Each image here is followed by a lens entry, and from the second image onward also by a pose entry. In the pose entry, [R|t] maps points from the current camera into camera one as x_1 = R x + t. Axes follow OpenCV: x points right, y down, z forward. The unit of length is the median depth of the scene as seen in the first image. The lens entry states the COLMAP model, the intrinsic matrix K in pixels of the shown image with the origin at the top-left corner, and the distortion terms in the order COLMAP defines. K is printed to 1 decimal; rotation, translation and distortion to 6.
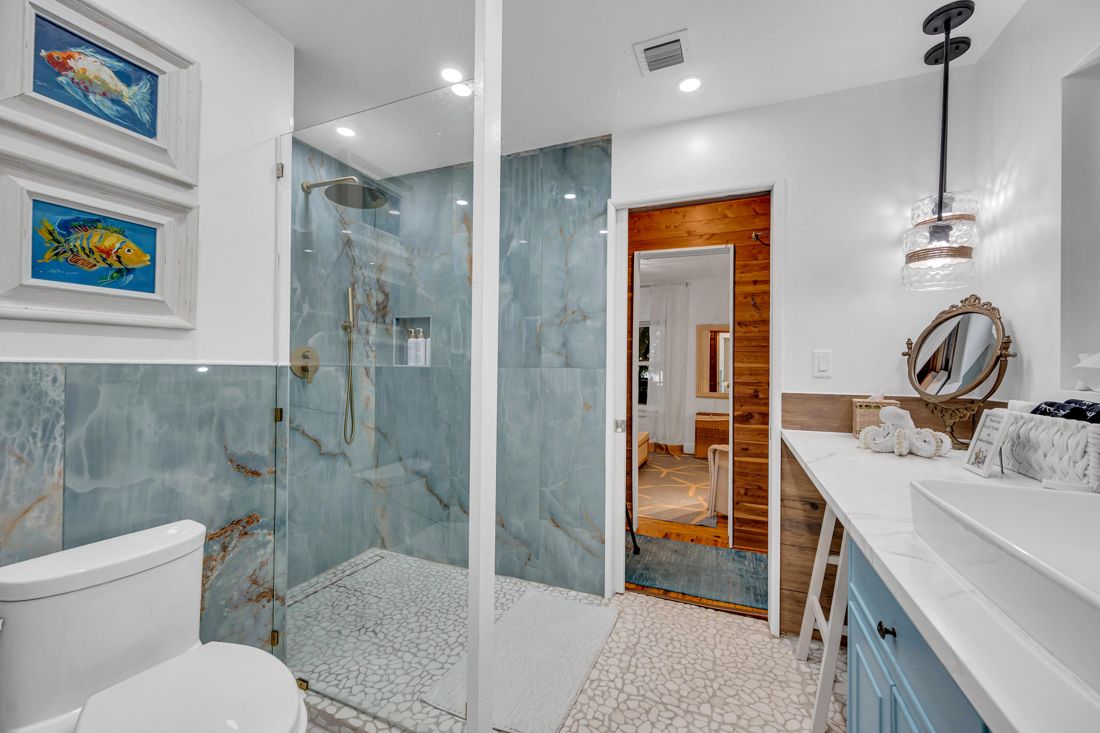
lens RADIAL K [[435.3, 0, 547.7], [0, 435.3, 366.4], [0, 0, 1]] dist [-0.001535, -0.000043]
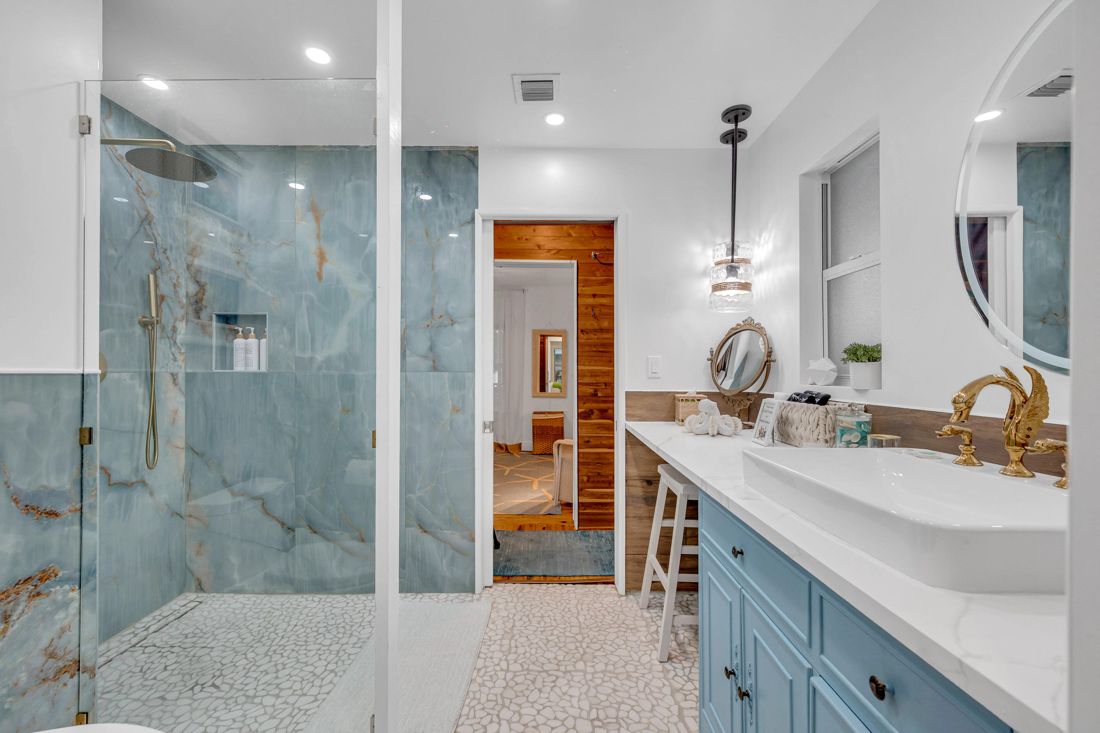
lens RADIAL K [[435.3, 0, 554.0], [0, 435.3, 368.5], [0, 0, 1]] dist [-0.001535, -0.000043]
pose [[0.924767, -0.006417, 0.380479, -0.101183], [0.006450, 0.999978, 0.001189, -0.004736], [-0.380479, 0.001355, 0.924789, -0.035165]]
